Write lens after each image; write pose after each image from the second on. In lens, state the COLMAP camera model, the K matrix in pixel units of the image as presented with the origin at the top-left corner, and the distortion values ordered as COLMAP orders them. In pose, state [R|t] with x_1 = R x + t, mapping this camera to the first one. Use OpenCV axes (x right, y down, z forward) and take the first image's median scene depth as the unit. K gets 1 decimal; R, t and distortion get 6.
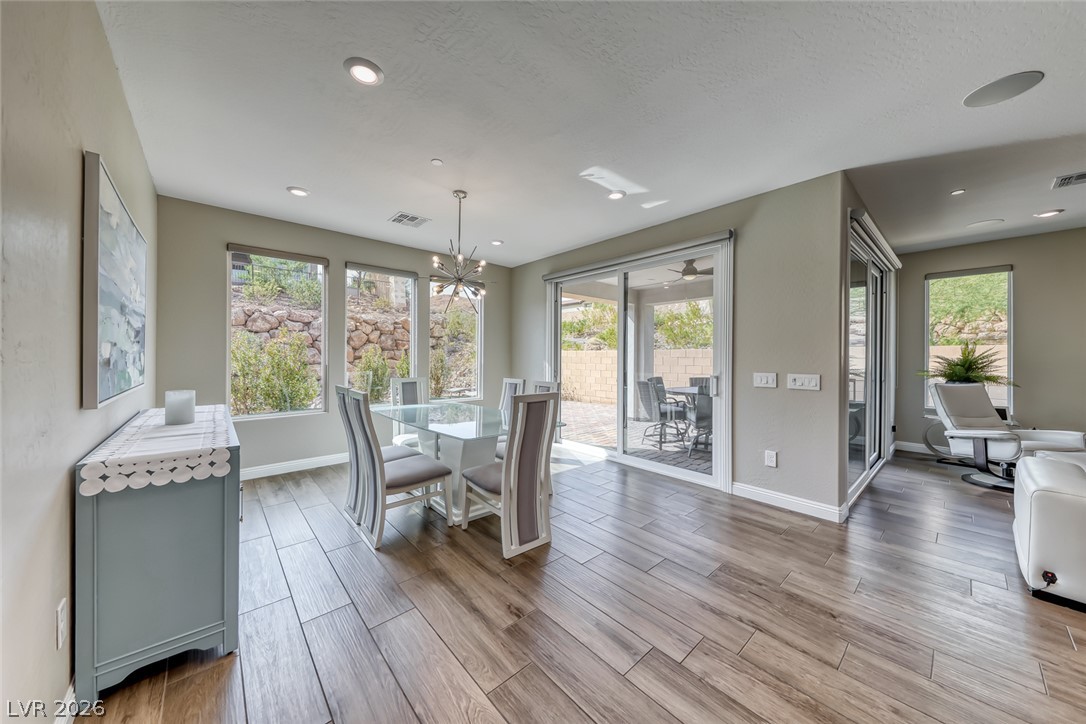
lens RADIAL K [[372.1, 0, 538.3], [0, 372.1, 356.4], [0, 0, 1]] dist [0.013423, -0.005267]
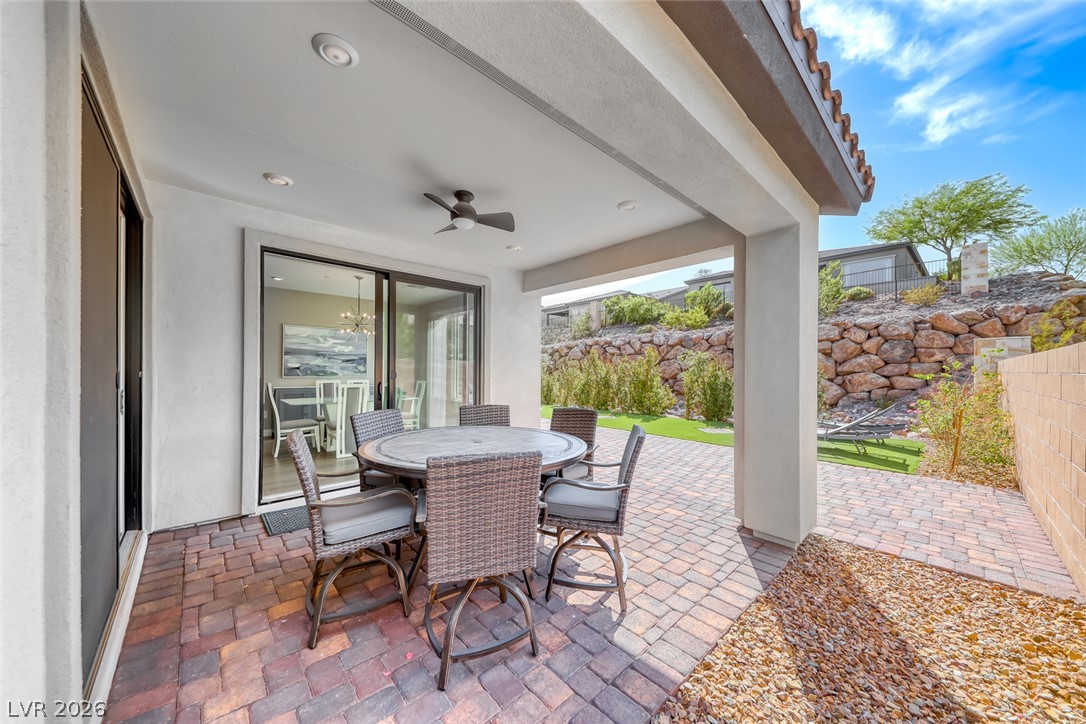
lens RADIAL K [[372.1, 0, 537.7], [0, 372.1, 359.2], [0, 0, 1]] dist [0.013423, -0.005267]
pose [[0.011959, -0.030043, -0.999477, 1.142355], [-0.008474, 0.999510, -0.030146, 0.007296], [0.999893, 0.008830, 0.011698, 1.313392]]
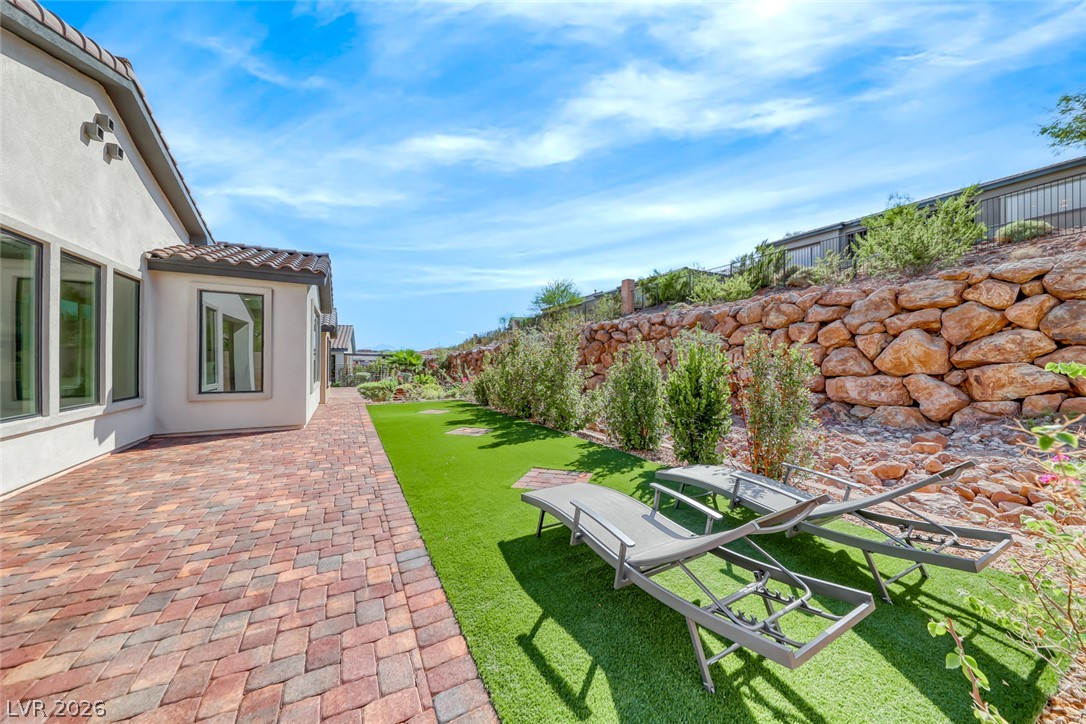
lens RADIAL K [[372.1, 0, 534.3], [0, 372.1, 353.8], [0, 0, 1]] dist [0.013423, -0.005267]
pose [[-0.238779, -0.024460, -0.970766, 0.229690], [-0.008291, 0.999698, -0.023149, 0.013828], [0.971039, 0.002521, -0.238909, 2.350772]]
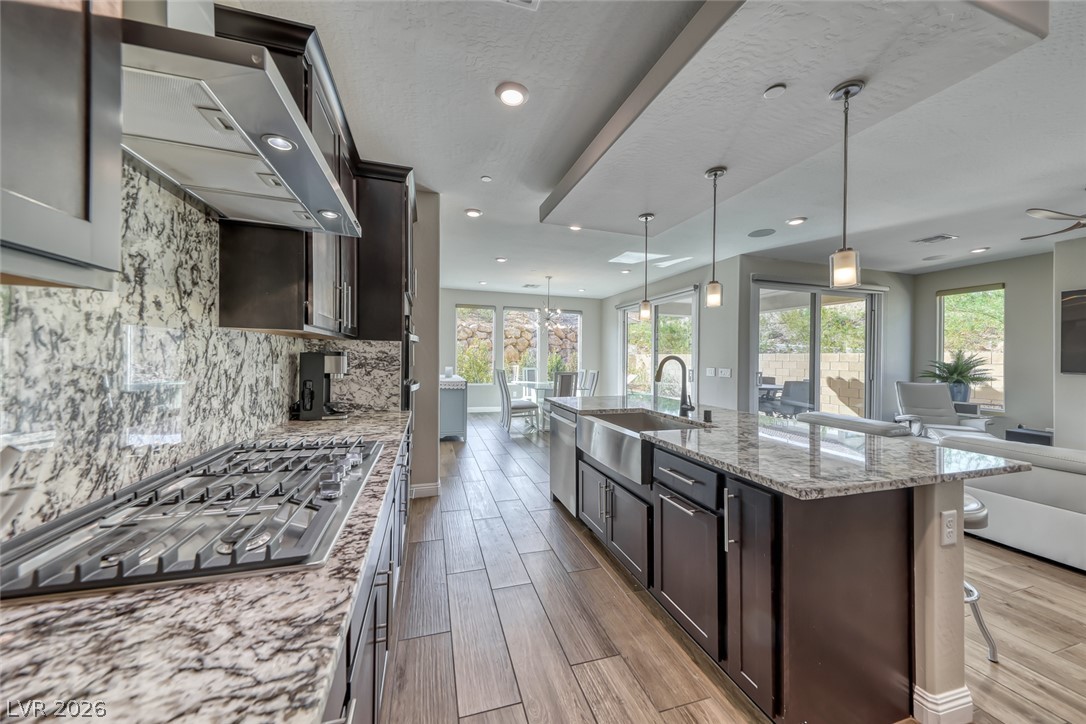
lens RADIAL K [[372.1, 0, 536.9], [0, 372.1, 357.5], [0, 0, 1]] dist [0.013423, -0.005267]
pose [[0.909024, 0.011104, -0.416595, 0.419144], [-0.012625, 0.999920, -0.000895, 0.005499], [0.416551, 0.006073, 0.909092, -0.640992]]
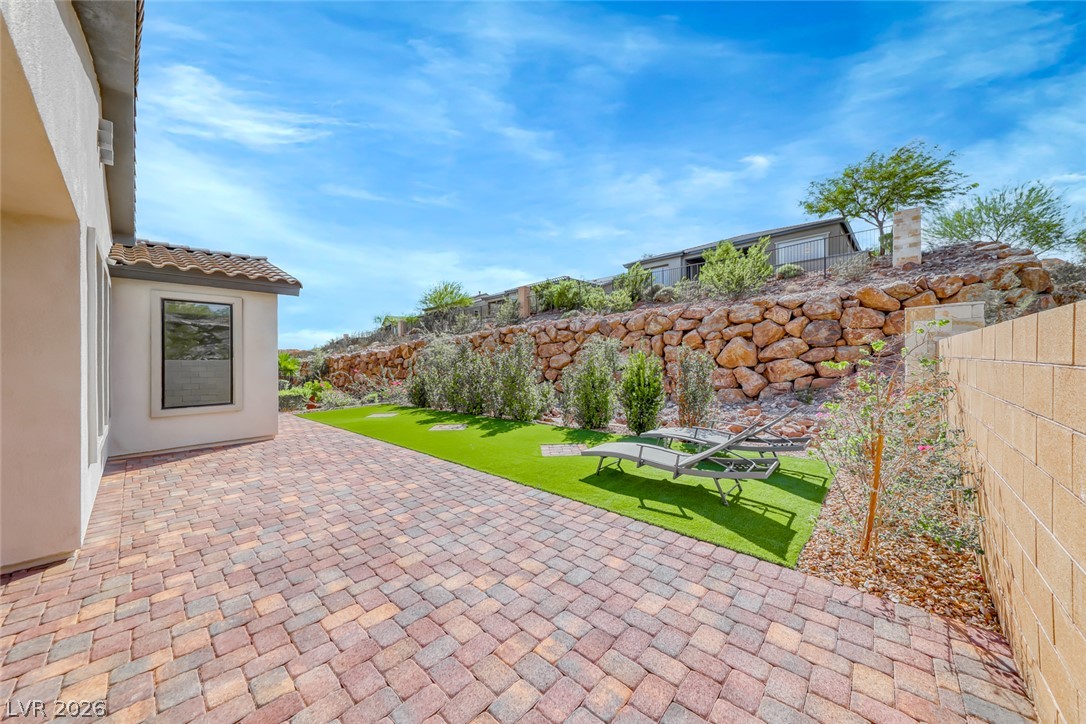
lens RADIAL K [[372.1, 0, 533.8], [0, 372.1, 357.8], [0, 0, 1]] dist [0.013423, -0.005267]
pose [[0.089910, -0.011456, -0.995884, 0.584150], [0.015103, 0.999835, -0.010138, -0.004732], [0.995835, -0.014130, 0.090068, 1.982861]]
